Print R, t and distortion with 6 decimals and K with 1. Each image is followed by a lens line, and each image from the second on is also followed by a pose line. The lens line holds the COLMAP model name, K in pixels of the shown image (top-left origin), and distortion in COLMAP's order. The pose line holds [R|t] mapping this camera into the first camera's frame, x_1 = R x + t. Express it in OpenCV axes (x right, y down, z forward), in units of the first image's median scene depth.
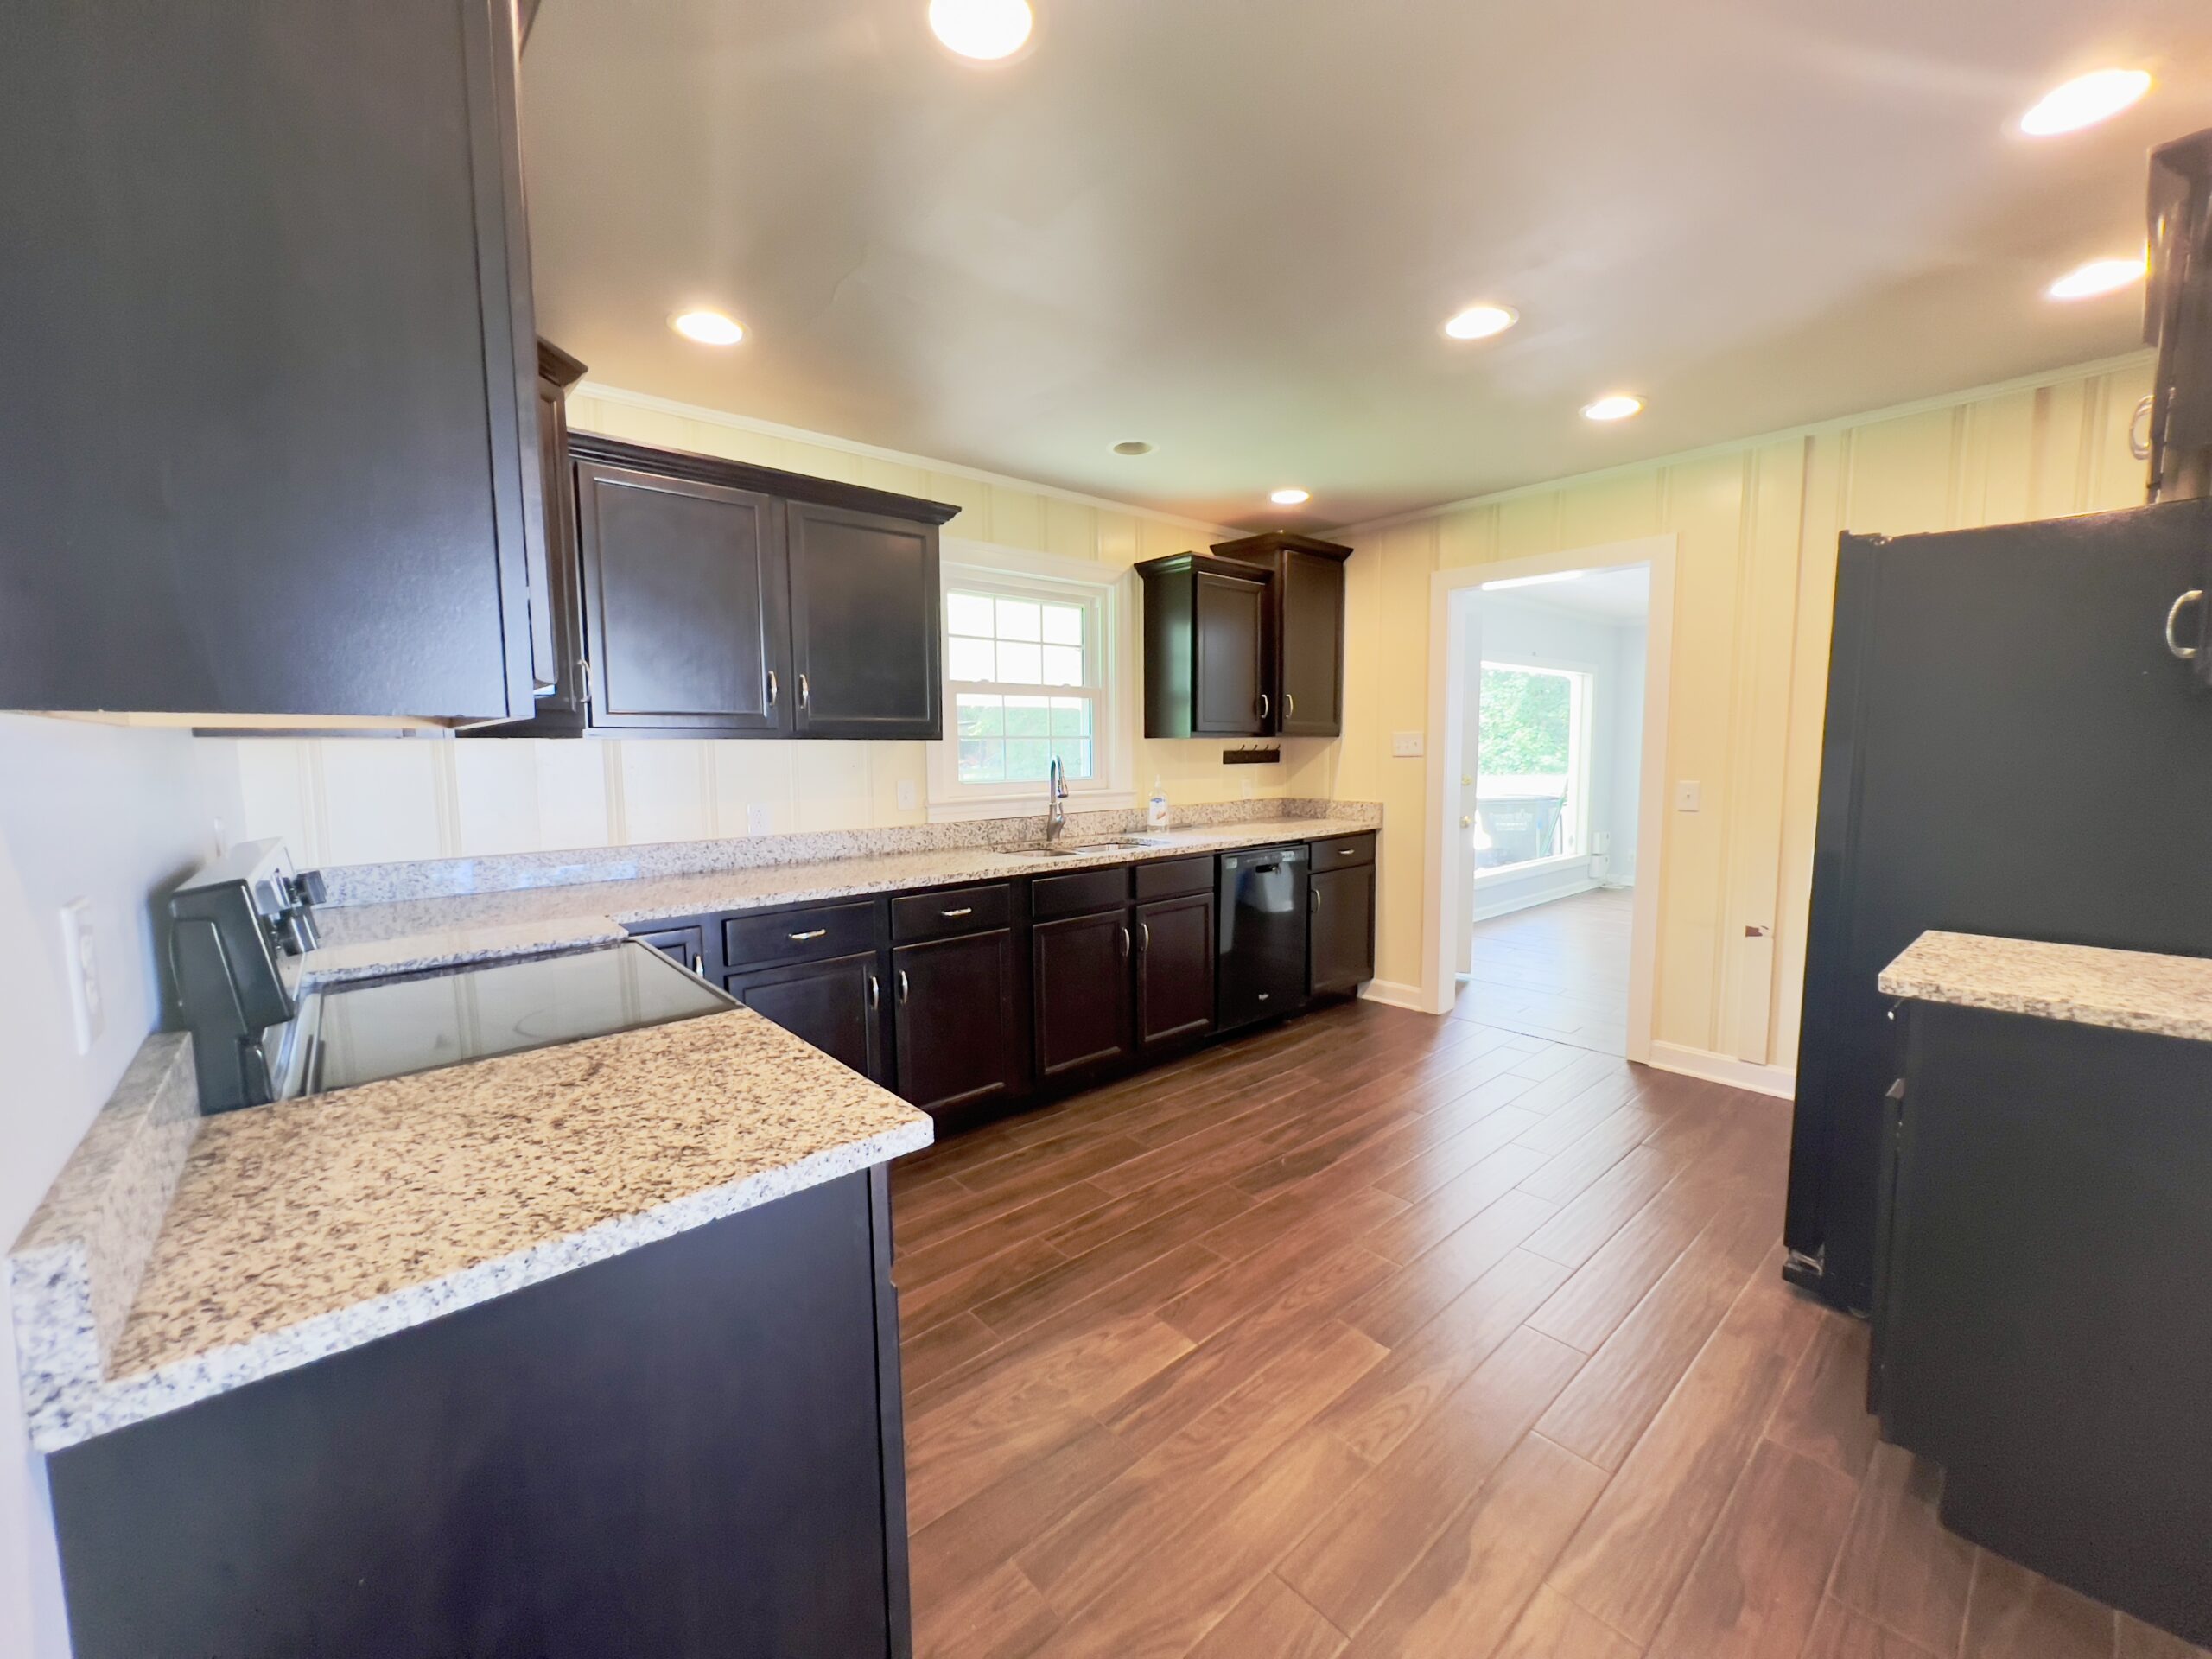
lens RADIAL K [[884.9, 0, 1105.4], [0, 884.9, 830.0], [0, 0, 1]] dist [-0.002111, -0.000134]
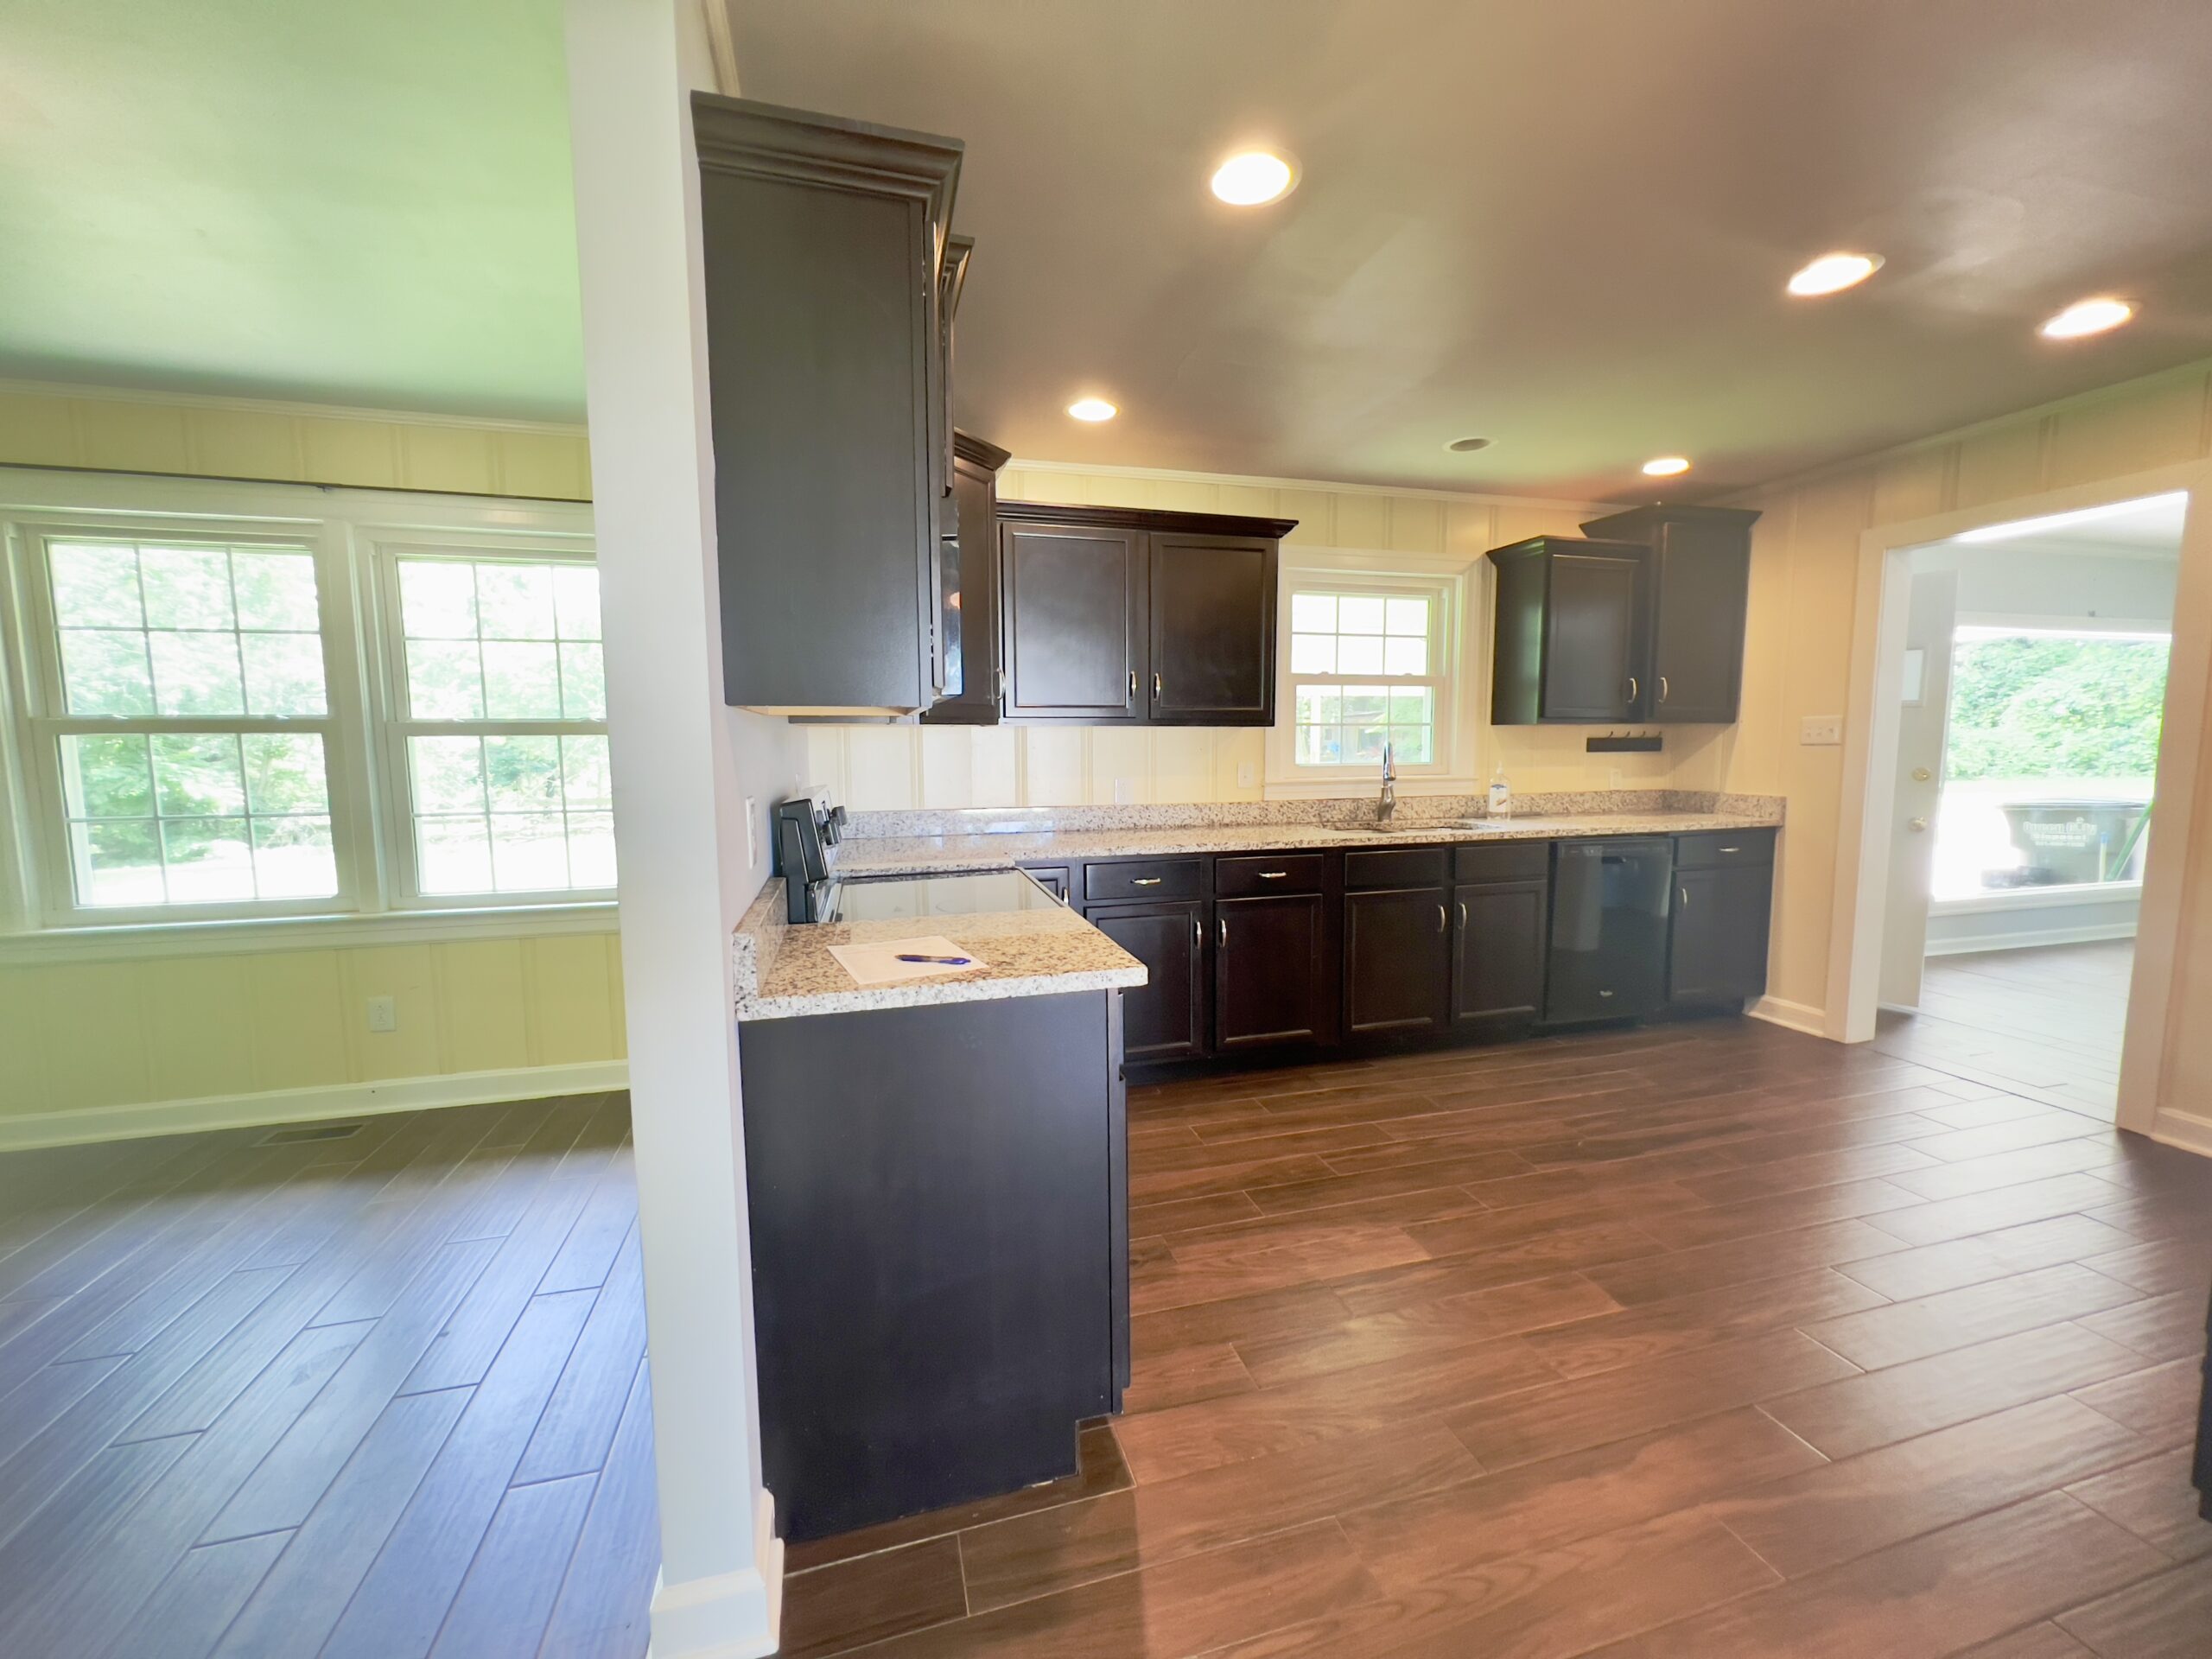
lens RADIAL K [[887.8, 0, 1109.2], [0, 887.8, 827.2], [0, 0, 1]] dist [-0.000758, -0.000044]
pose [[0.902595, 0.044469, -0.428187, 0.124902], [-0.041711, 0.999004, 0.015825, 0.019797], [0.428465, 0.003577, 0.903552, -0.132204]]
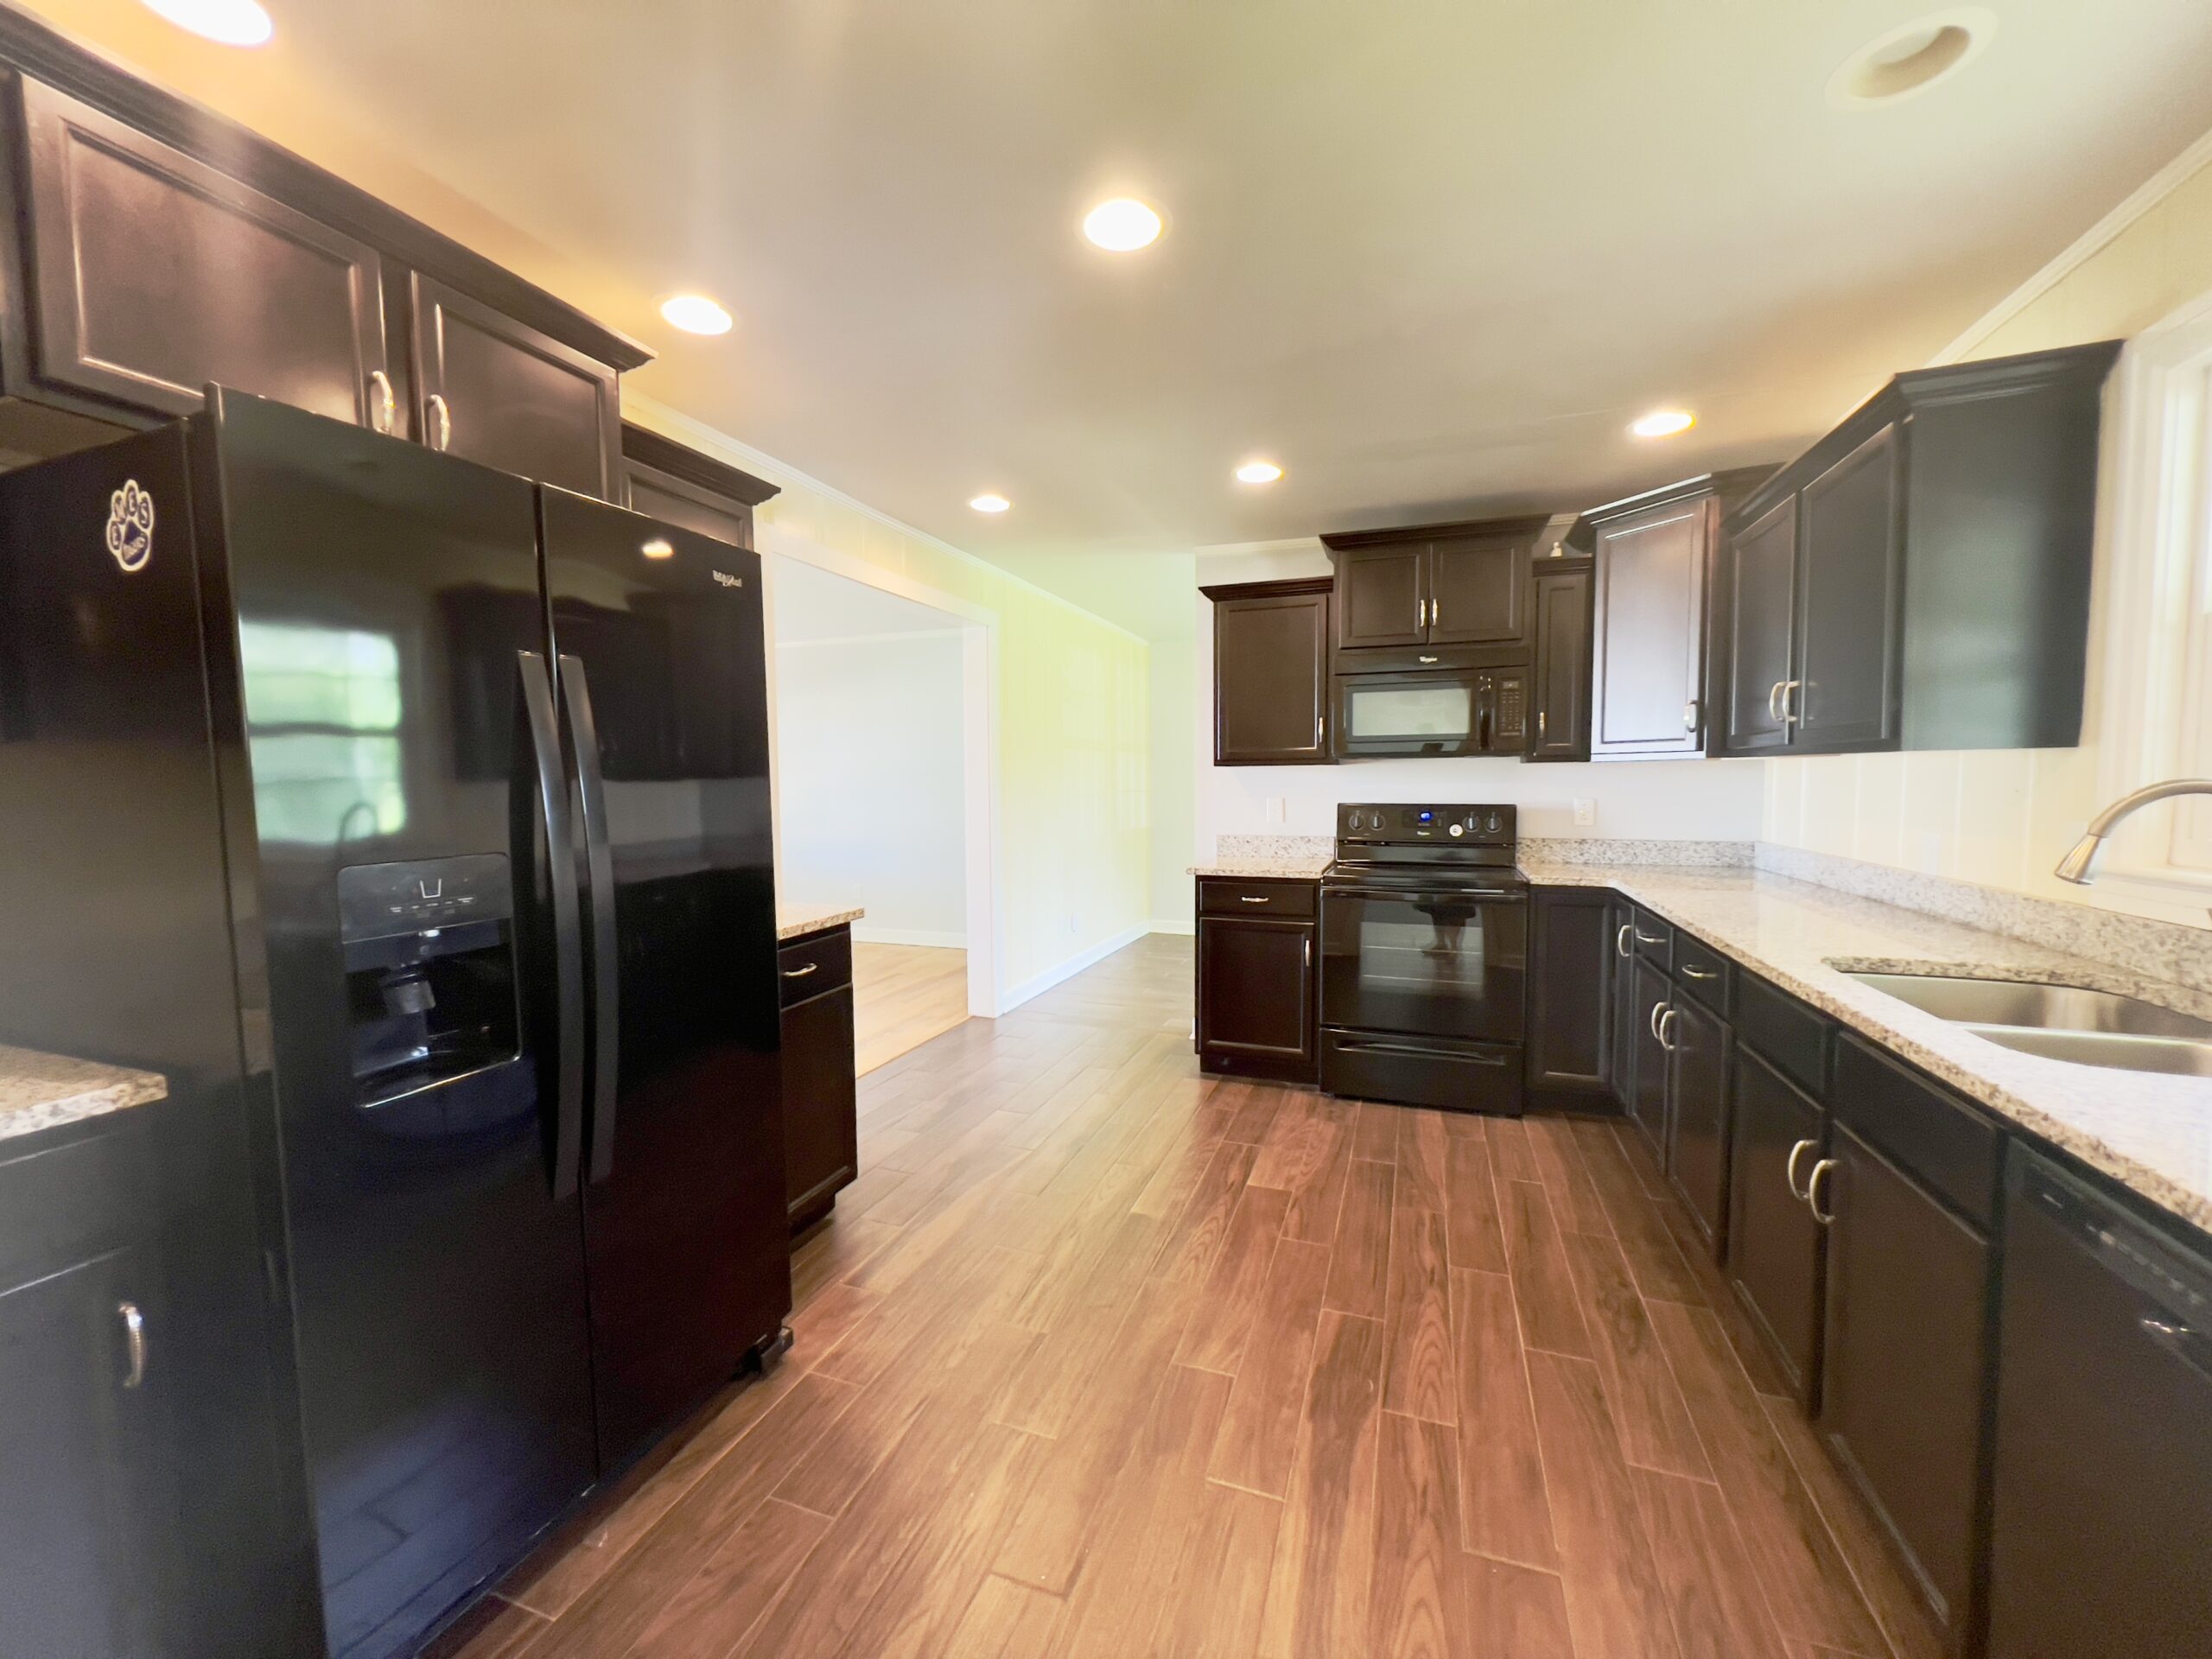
lens RADIAL K [[893.5, 0, 1101.0], [0, 893.5, 828.0], [0, 0, 1]] dist [-0.002566, -0.000074]
pose [[-0.876293, 0.038182, -0.480264, 0.639216], [-0.034006, 0.989466, 0.140711, -0.121865], [0.480577, 0.139636, -0.865764, 1.331662]]
